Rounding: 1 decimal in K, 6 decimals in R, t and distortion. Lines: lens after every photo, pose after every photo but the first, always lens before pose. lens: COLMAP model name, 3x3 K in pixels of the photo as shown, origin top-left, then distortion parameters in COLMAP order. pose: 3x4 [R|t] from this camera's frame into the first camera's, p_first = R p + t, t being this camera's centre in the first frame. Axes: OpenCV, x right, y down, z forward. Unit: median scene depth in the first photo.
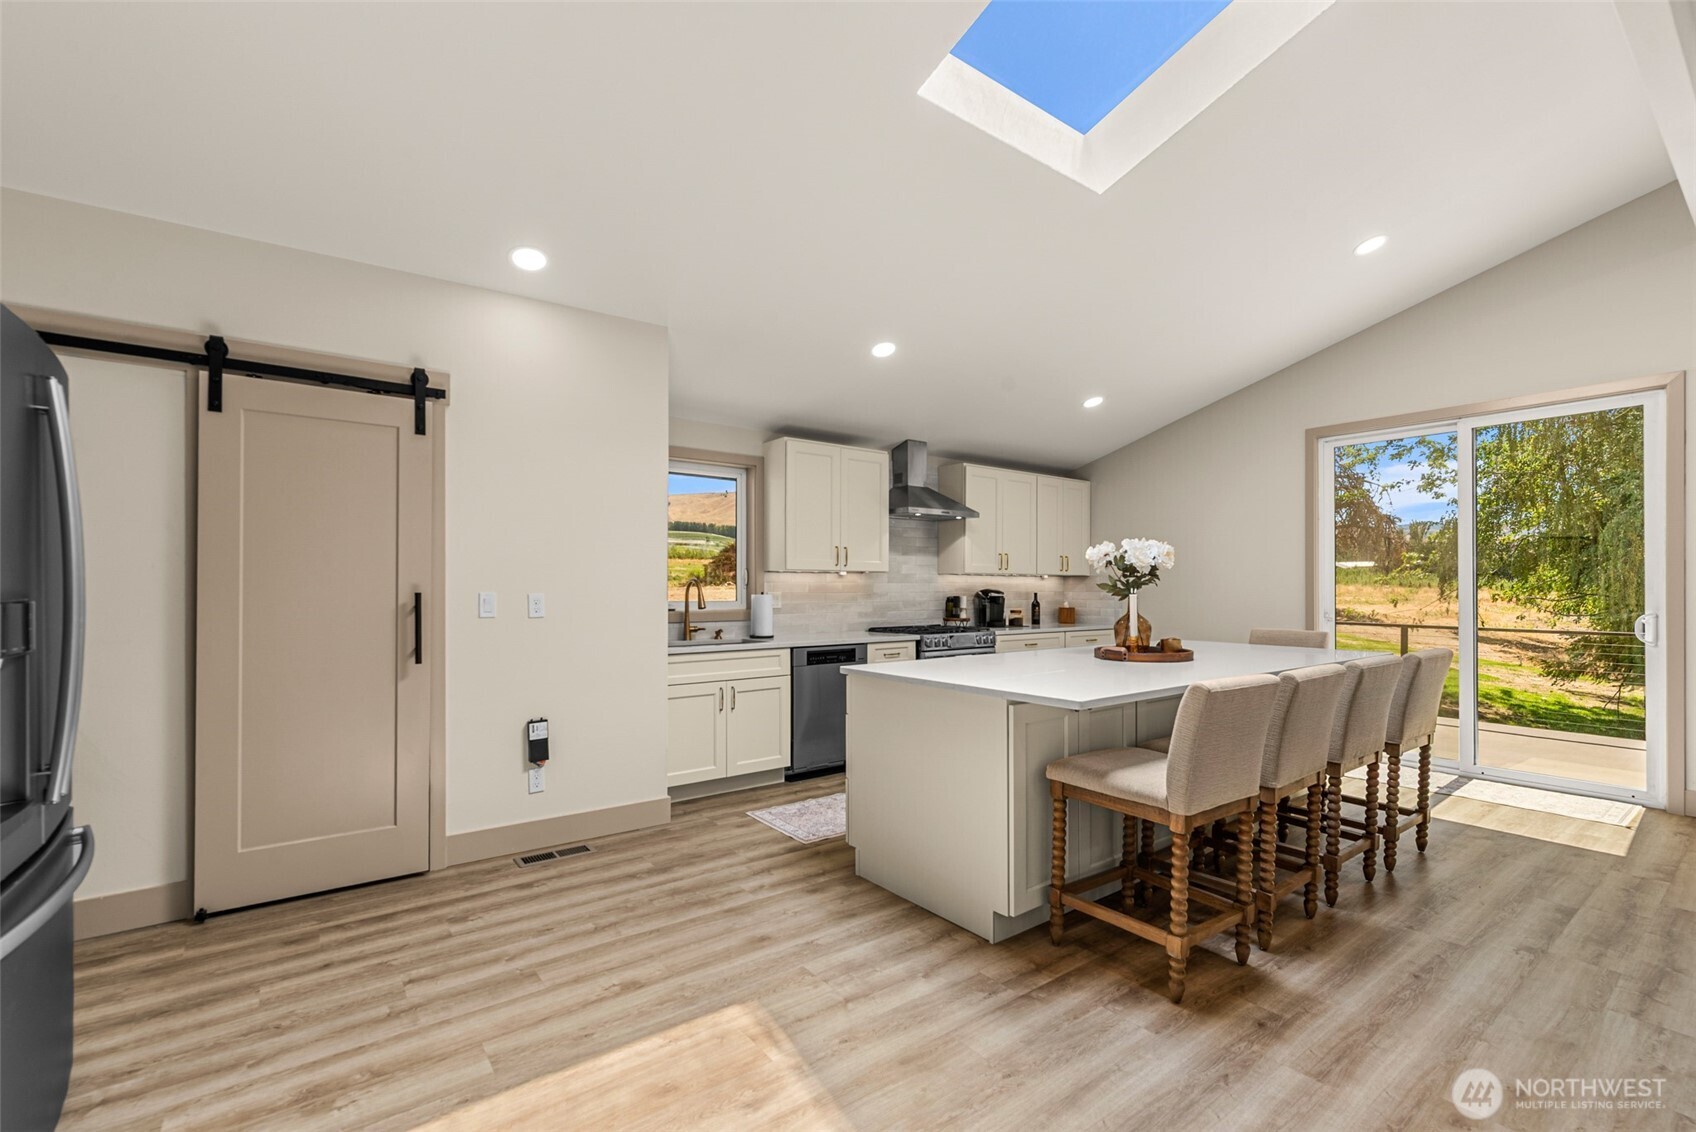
lens RADIAL K [[739.7, 0, 852.0], [0, 739.7, 581.8], [0, 0, 1]] dist [0.002022, -0.000481]
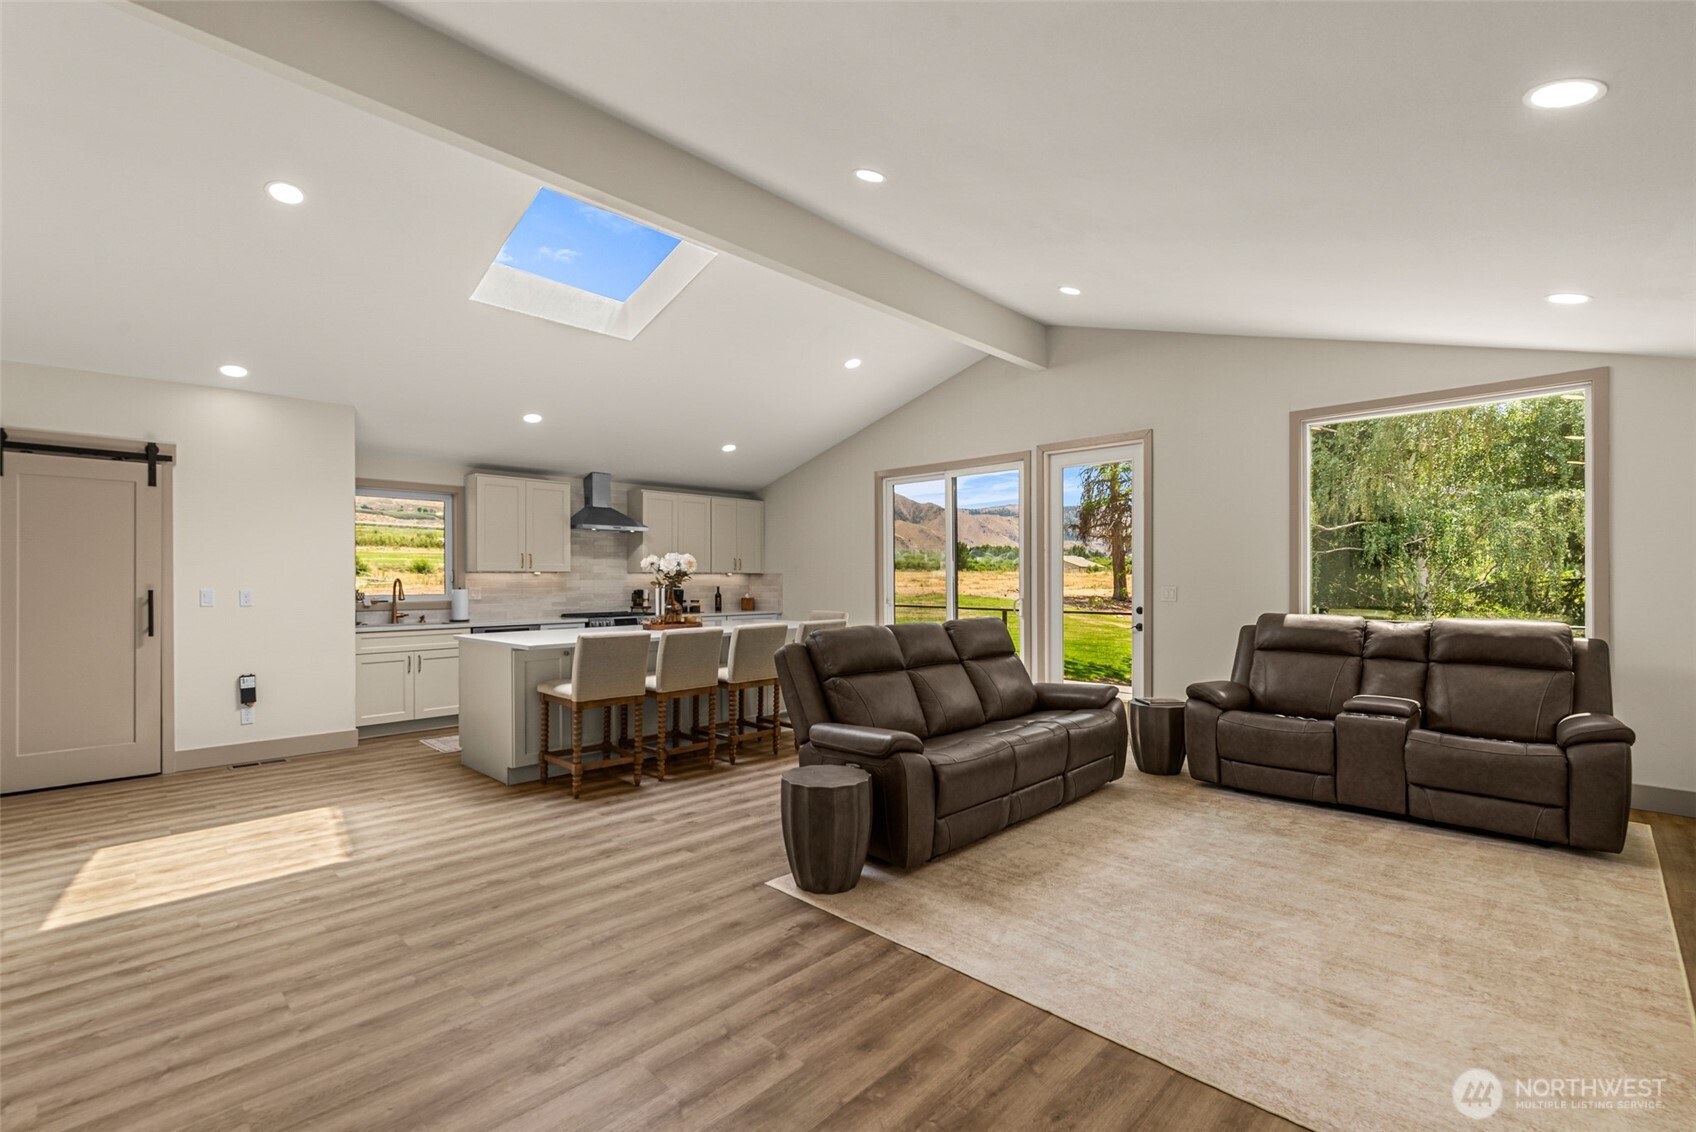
lens RADIAL K [[752.0, 0, 849.6], [0, 752.0, 577.5], [0, 0, 1]] dist [0.000244, -0.000722]
pose [[0.988007, -0.003434, 0.154373, 0.464247], [0.002692, 0.999984, 0.005012, -0.012174], [-0.154388, -0.004536, 0.988000, -0.585578]]
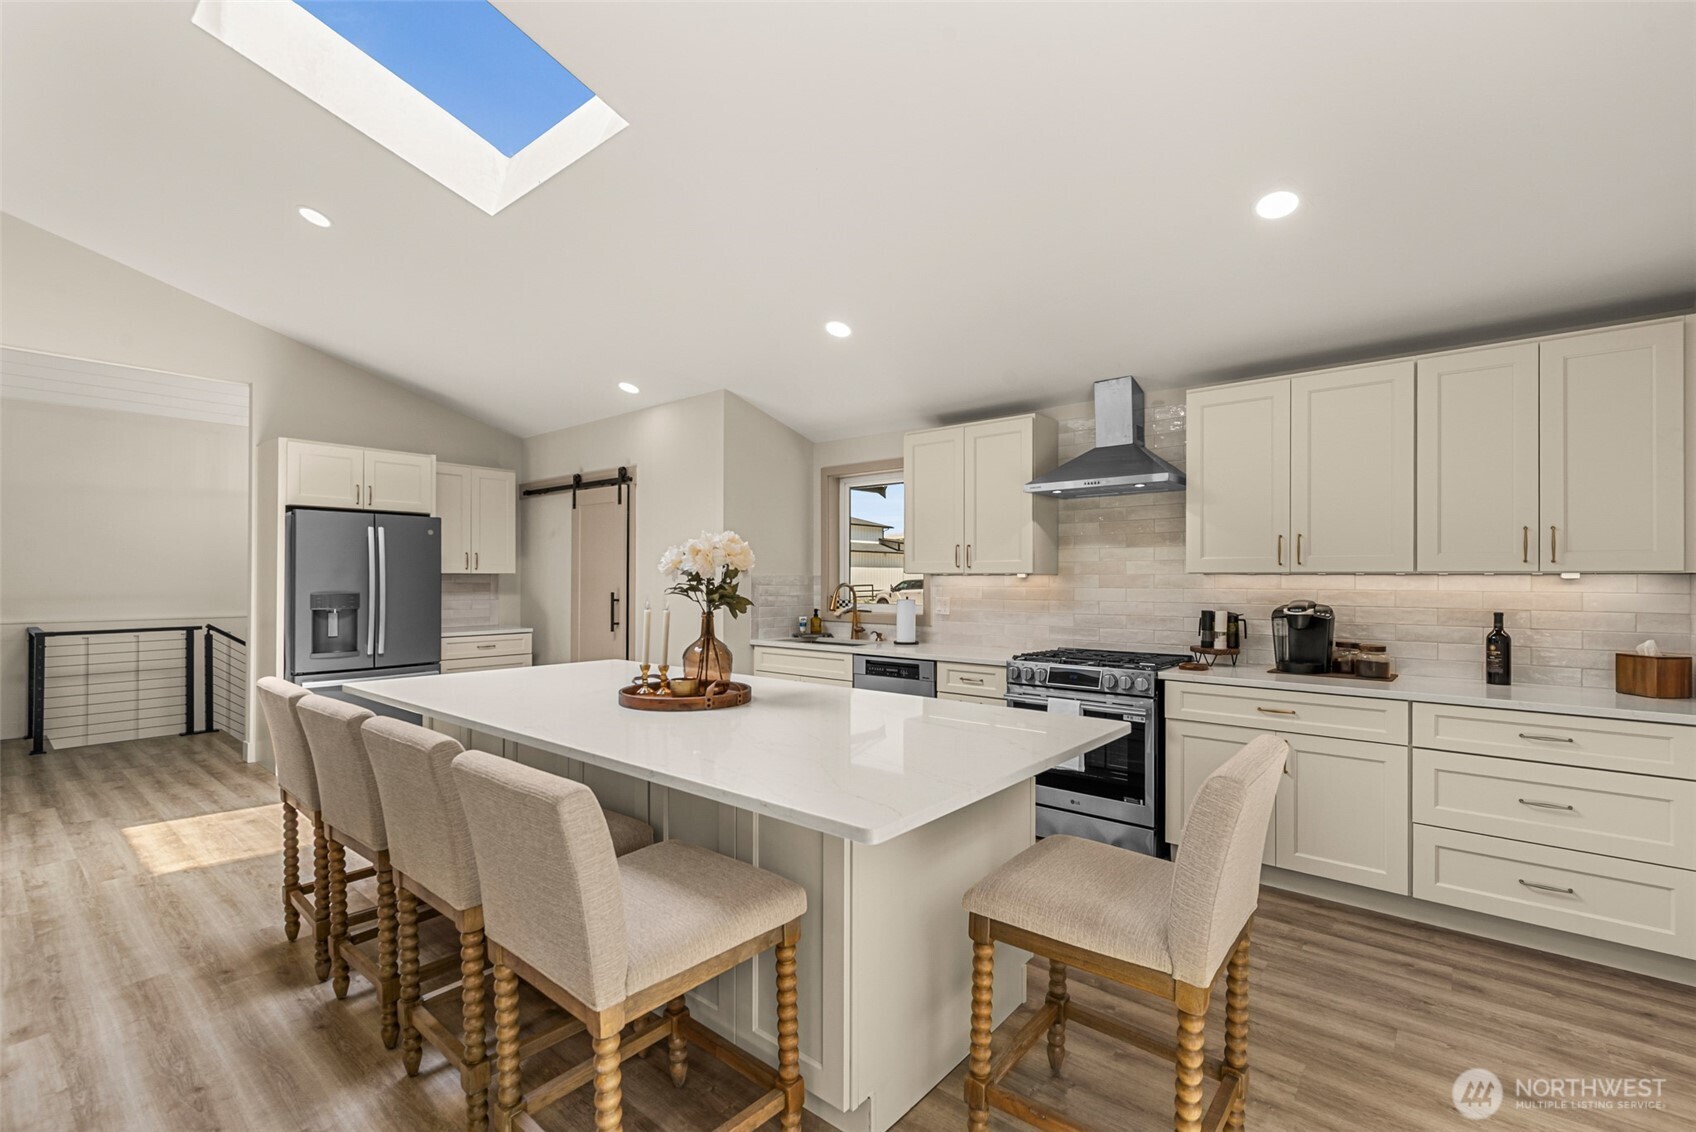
lens RADIAL K [[739.7, 0, 852.0], [0, 739.7, 581.8], [0, 0, 1]] dist [0.002022, -0.000481]
pose [[0.228456, 0.002881, -0.973550, 1.007026], [0.005177, 0.999978, 0.004174, -0.012727], [0.973540, -0.005994, 0.228436, 0.890423]]
